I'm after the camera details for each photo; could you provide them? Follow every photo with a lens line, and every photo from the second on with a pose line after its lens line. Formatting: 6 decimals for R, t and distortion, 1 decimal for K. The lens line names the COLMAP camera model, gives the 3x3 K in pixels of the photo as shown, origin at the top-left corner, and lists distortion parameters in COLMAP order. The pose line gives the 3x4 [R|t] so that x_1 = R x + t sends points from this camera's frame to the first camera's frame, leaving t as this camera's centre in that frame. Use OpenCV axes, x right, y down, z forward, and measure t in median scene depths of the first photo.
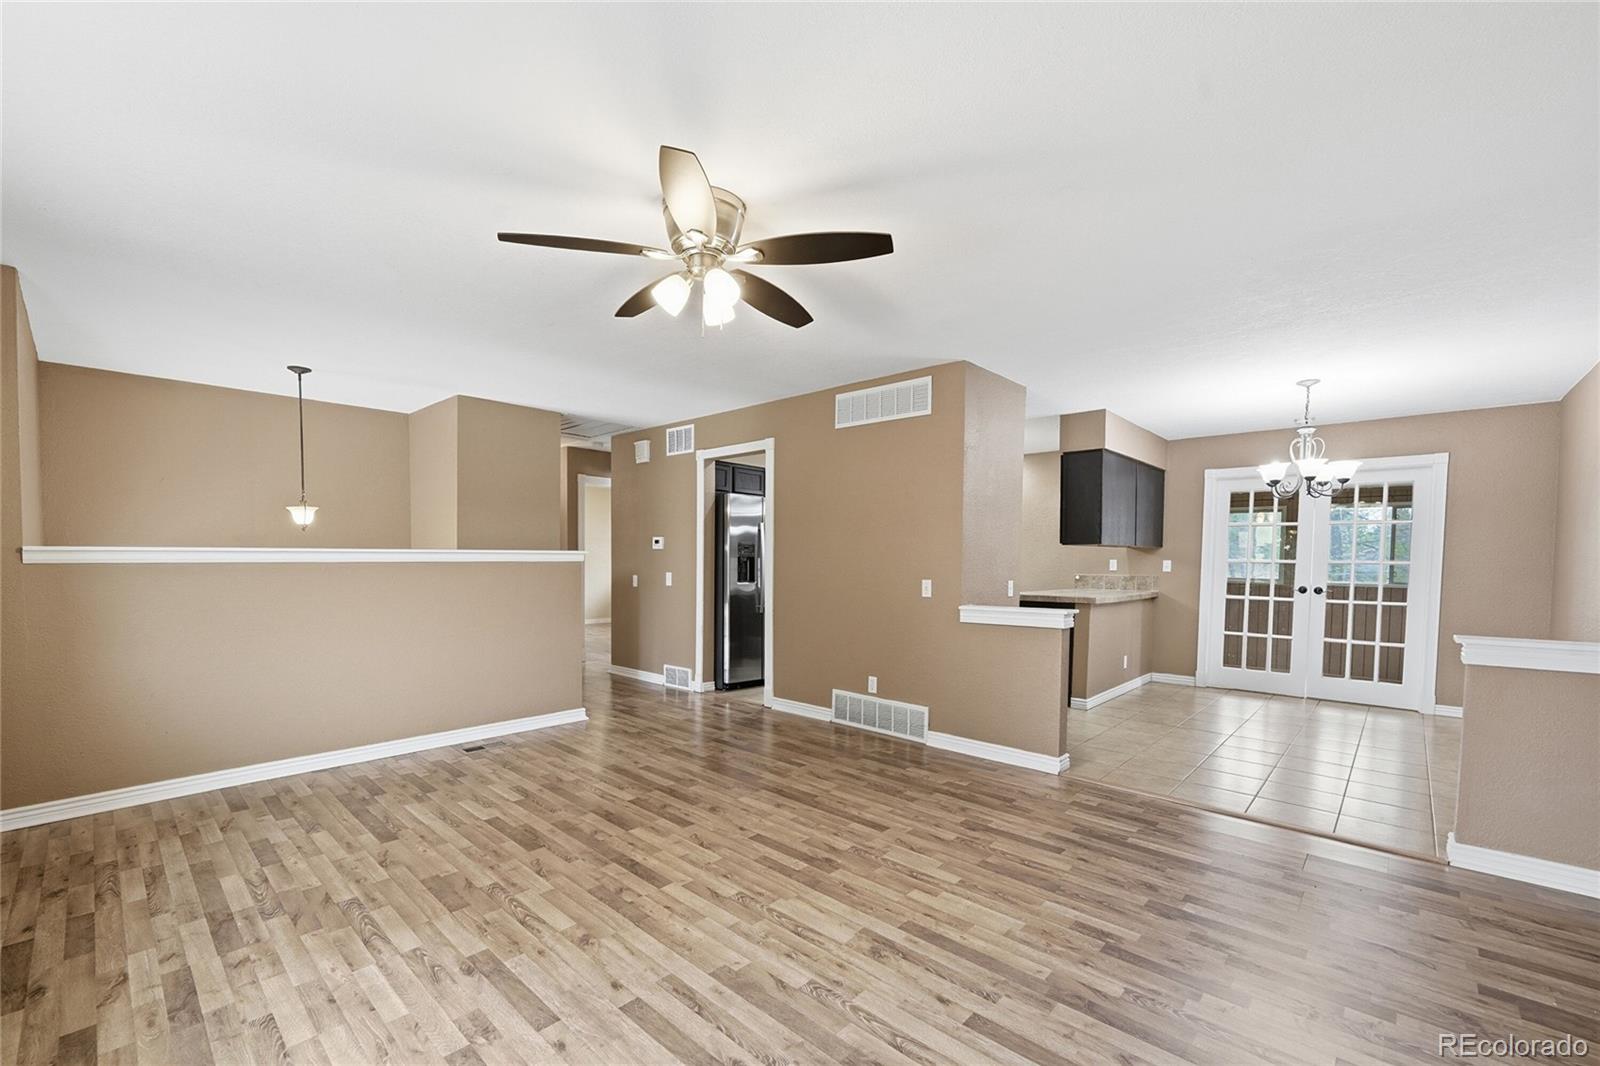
lens RADIAL K [[661.1, 0, 796.6], [0, 661.1, 583.0], [0, 0, 1]] dist [-0.013729, -0.001100]
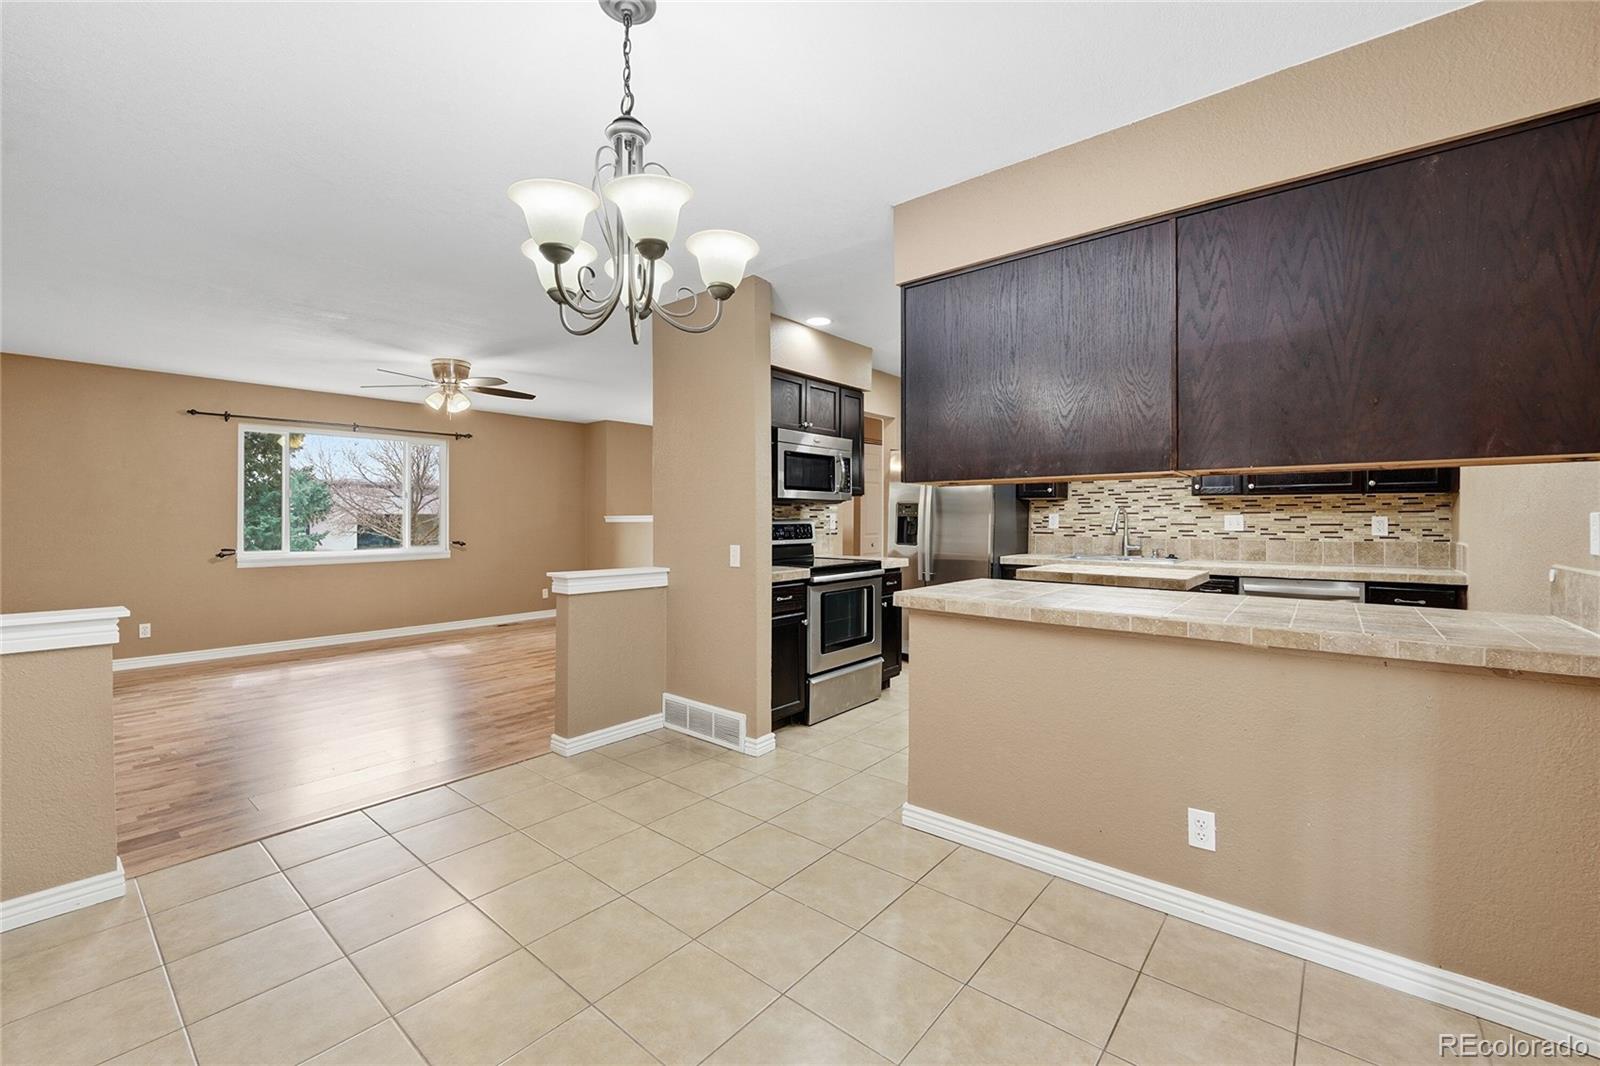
lens RADIAL K [[661.1, 0, 793.2], [0, 661.1, 520.0], [0, 0, 1]] dist [-0.013729, -0.001100]
pose [[0.050415, -0.004859, -0.998717, 0.919778], [-0.035581, 0.999345, -0.006658, -0.026327], [0.998094, 0.035871, 0.050209, 0.881122]]
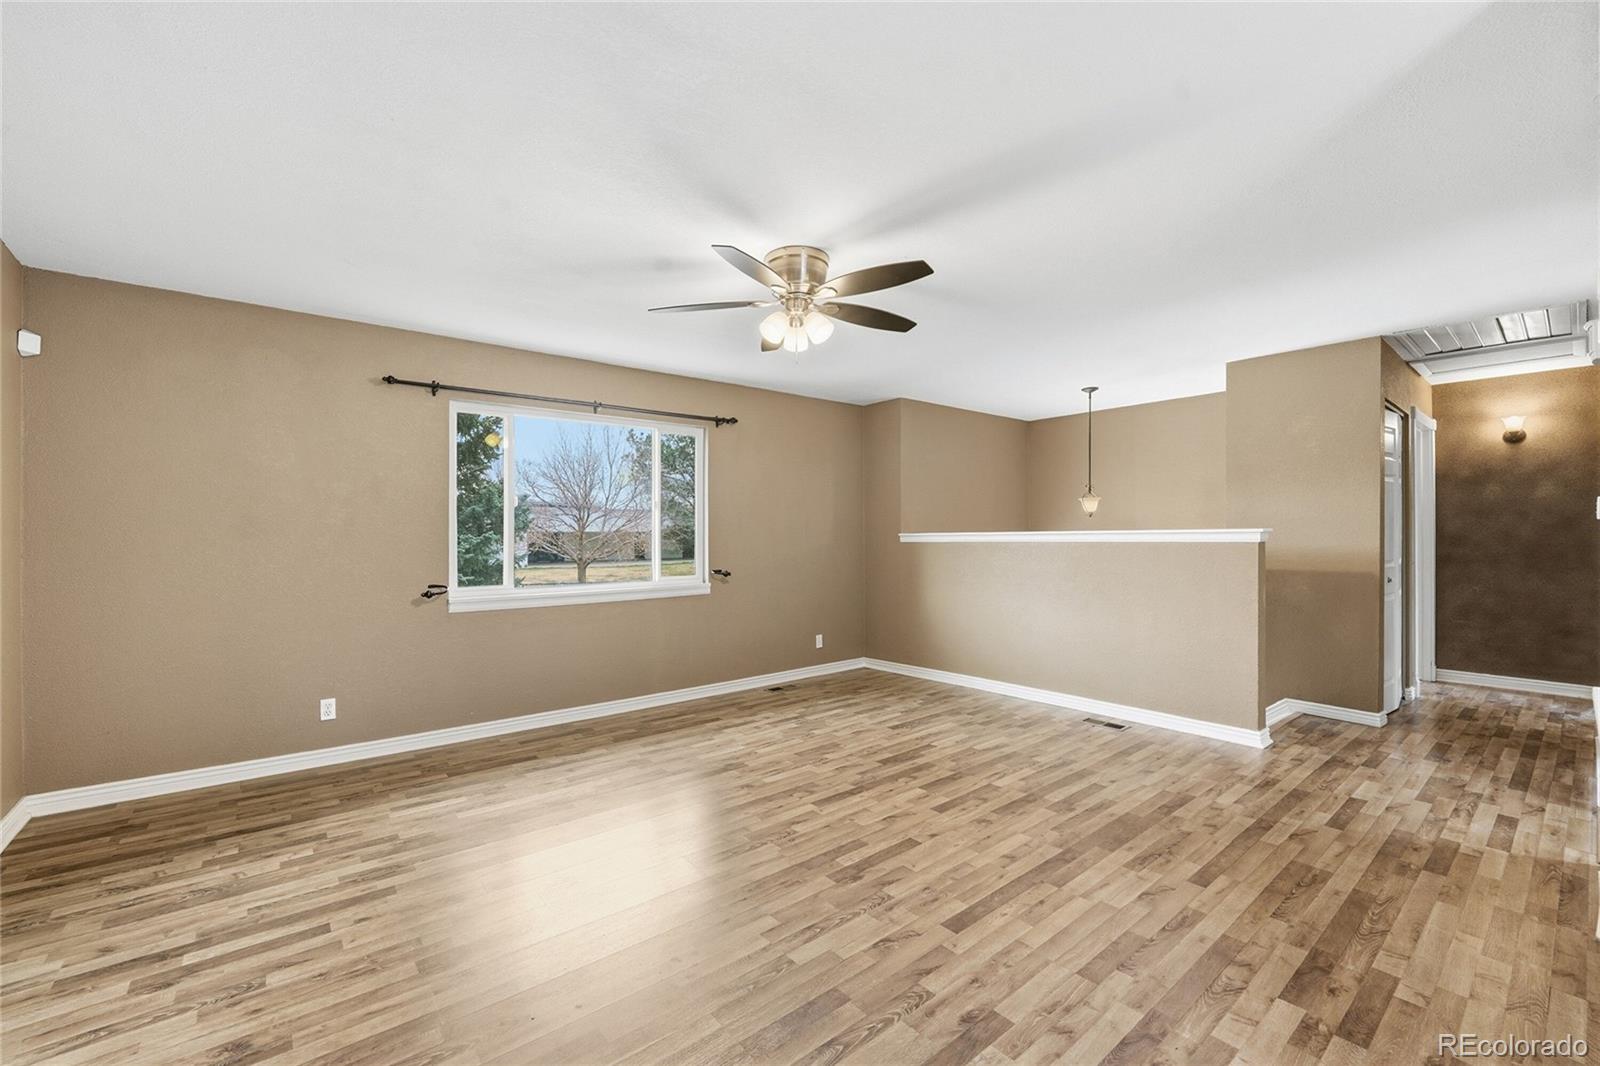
lens RADIAL K [[661.1, 0, 793.5], [0, 661.1, 538.3], [0, 0, 1]] dist [-0.013729, -0.001100]
pose [[-0.145861, -0.002183, -0.989303, 0.462770], [-0.033092, 0.999449, 0.002673, -0.019245], [0.988752, 0.033128, -0.145852, 0.504553]]
